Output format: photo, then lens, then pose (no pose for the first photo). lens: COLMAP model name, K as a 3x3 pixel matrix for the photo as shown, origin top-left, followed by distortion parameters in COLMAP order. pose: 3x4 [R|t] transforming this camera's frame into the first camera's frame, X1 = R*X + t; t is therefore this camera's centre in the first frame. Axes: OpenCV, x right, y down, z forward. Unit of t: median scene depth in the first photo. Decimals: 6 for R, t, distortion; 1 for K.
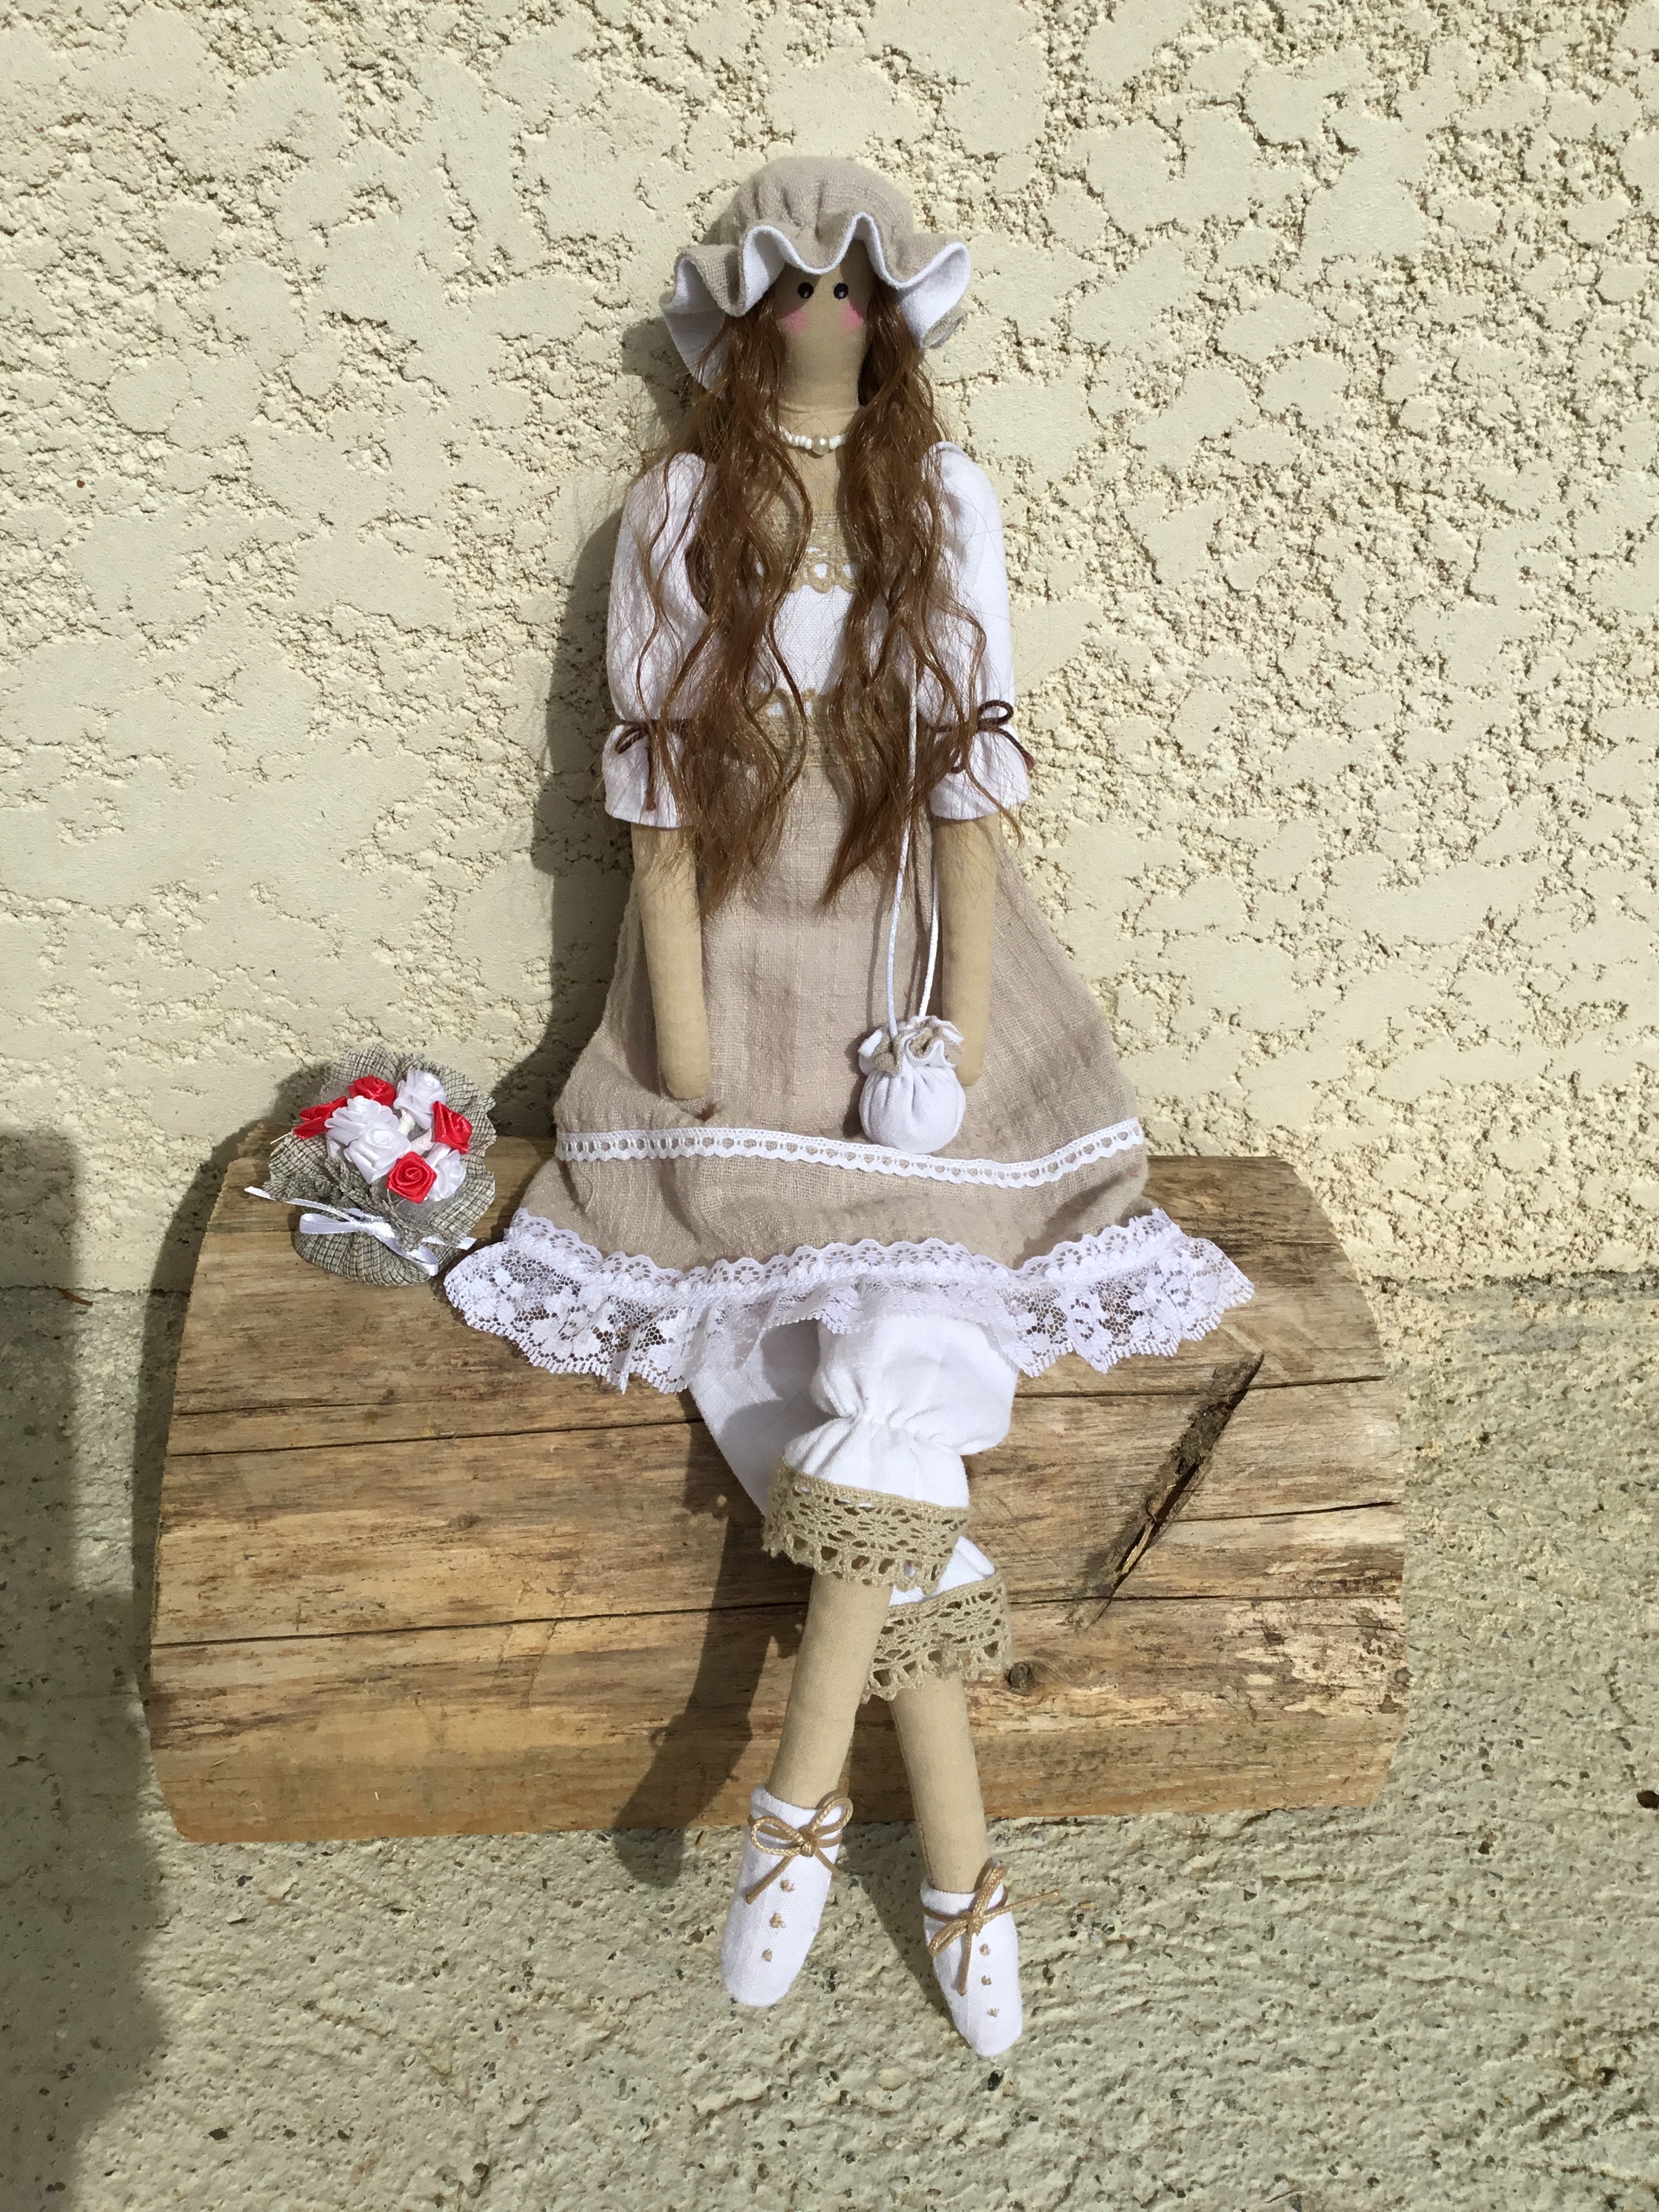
lens RADIAL K [[2000.2, 0, 835.1], [0, 2000.2, 1108.3], [0, 0, 1]] dist [0.053515, -0.066771]
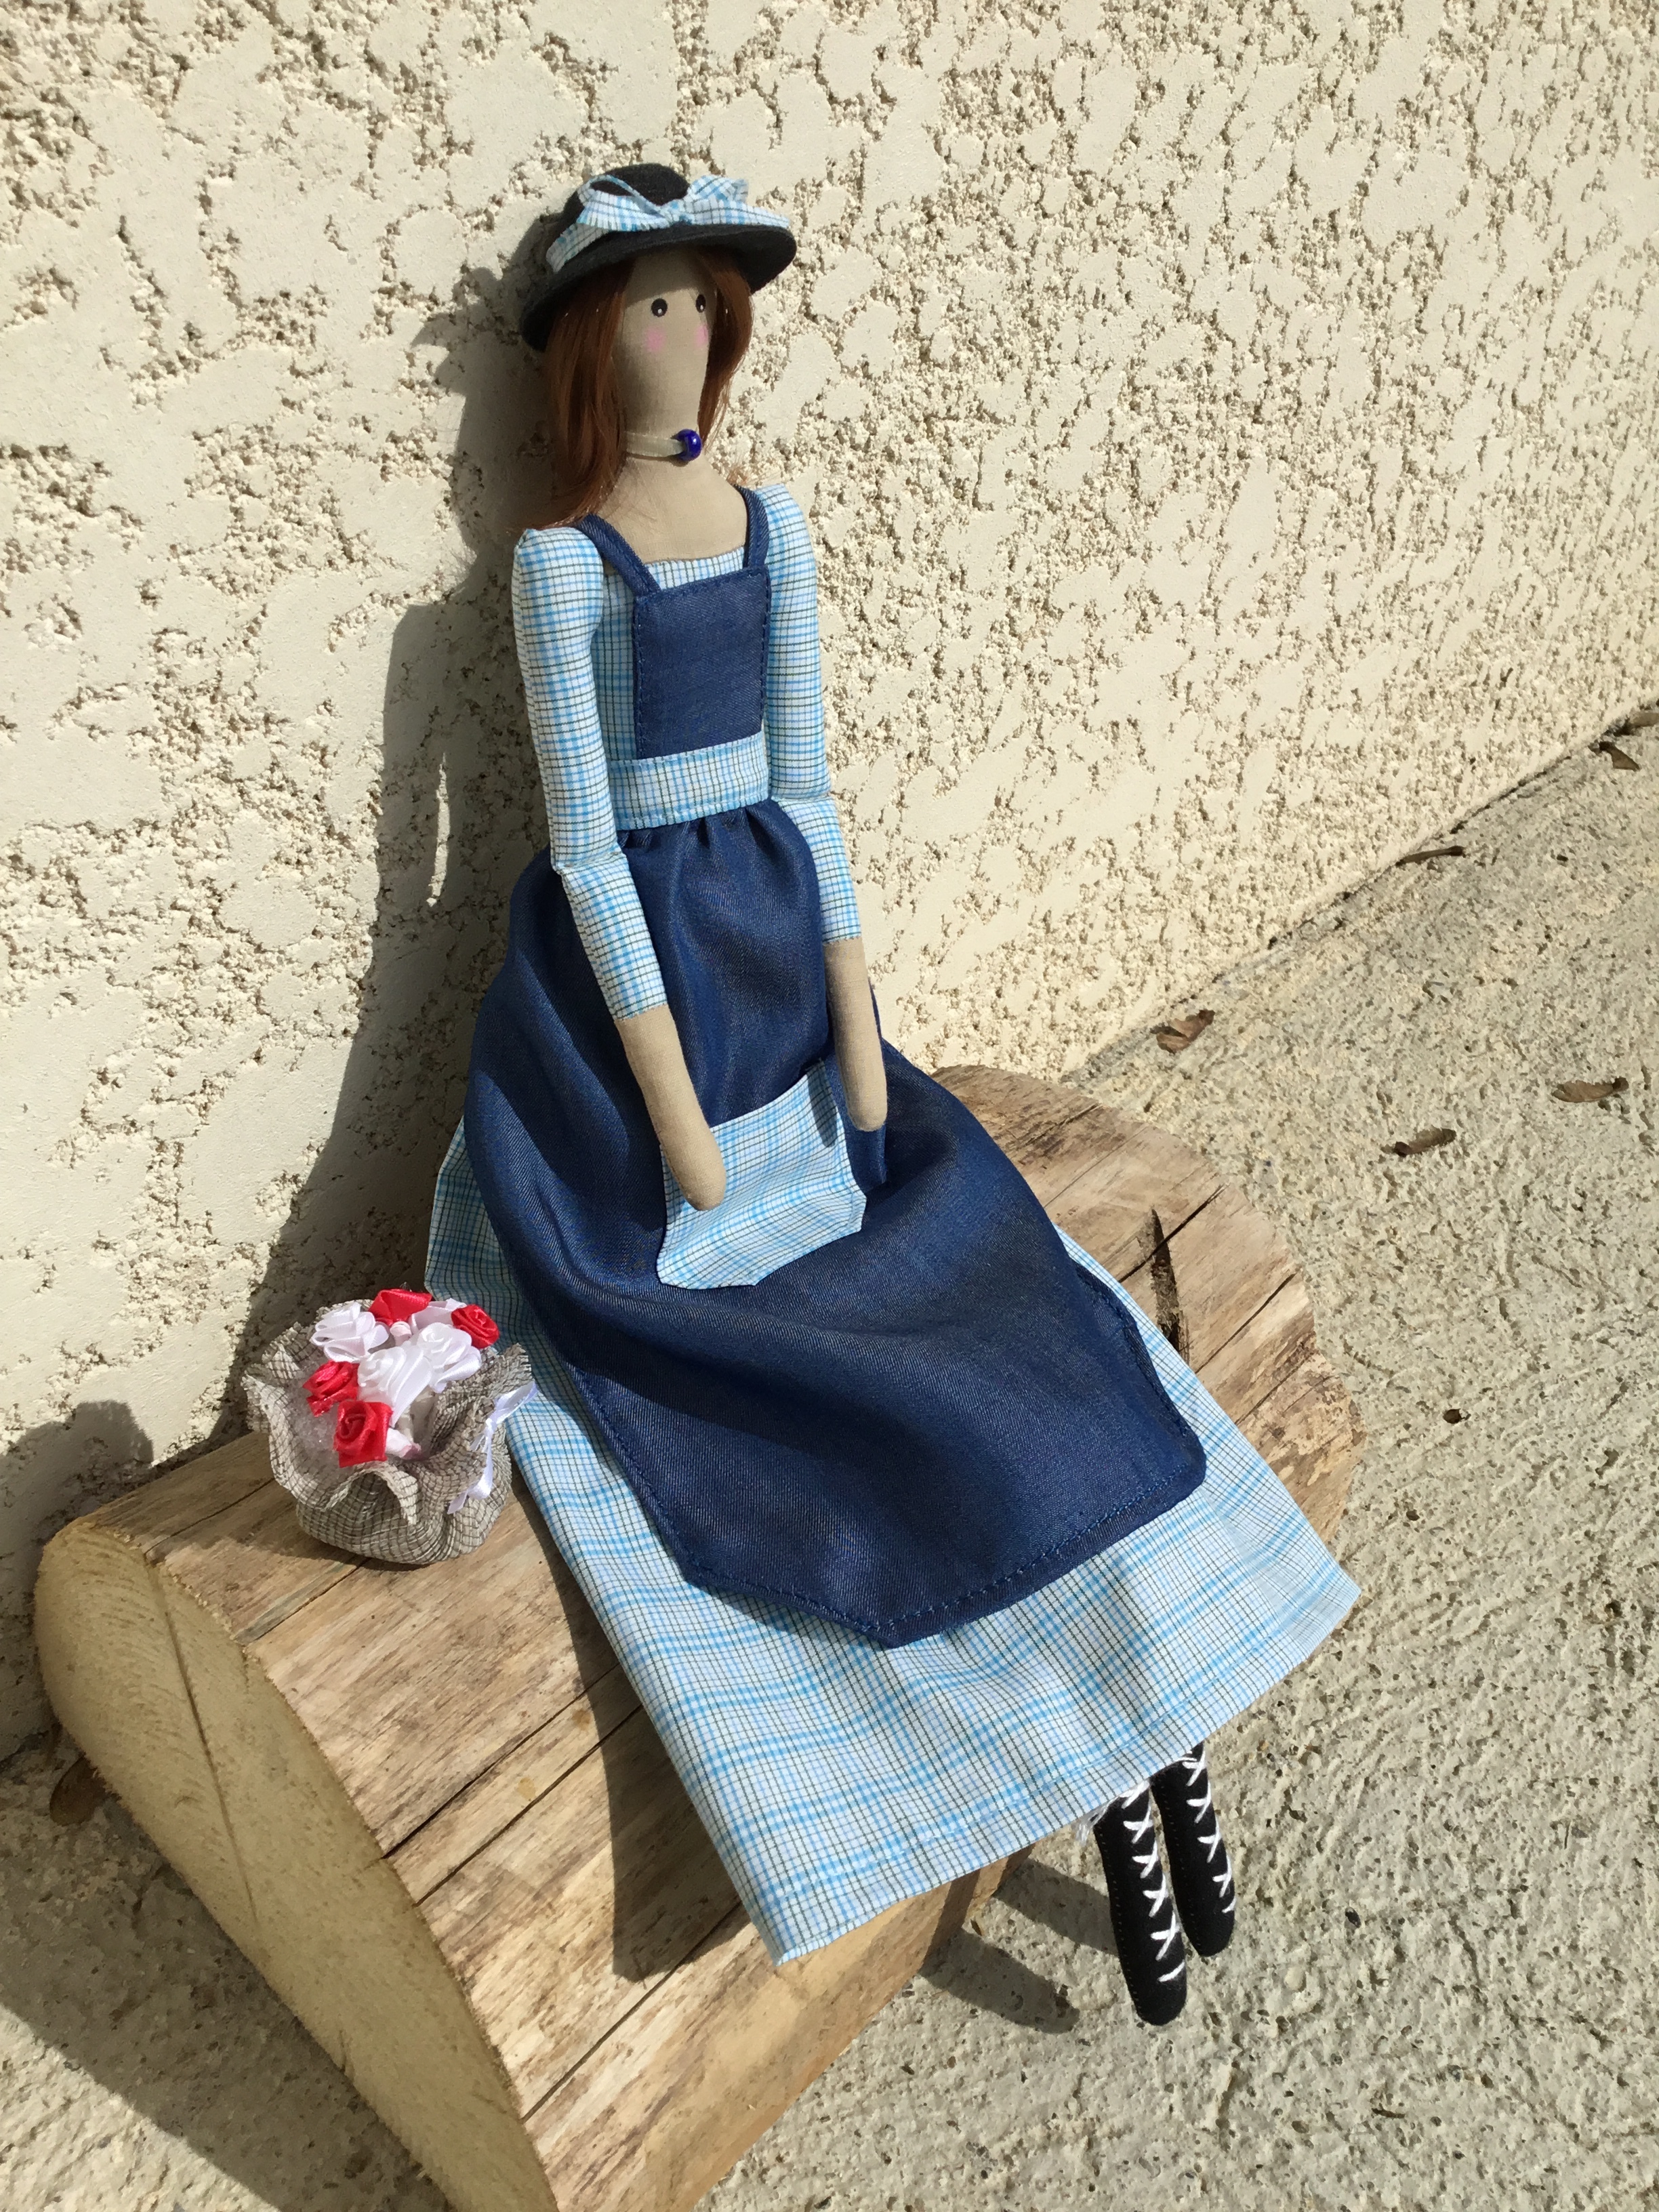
lens RADIAL K [[2010.8, 0, 828.1], [0, 2010.8, 1113.0], [0, 0, 1]] dist [0.084480, -0.102534]
pose [[0.712797, -0.390337, 0.582715, -0.566348], [0.399277, 0.908888, 0.120417, -0.134842], [-0.576626, 0.146832, 0.803706, 0.241350]]
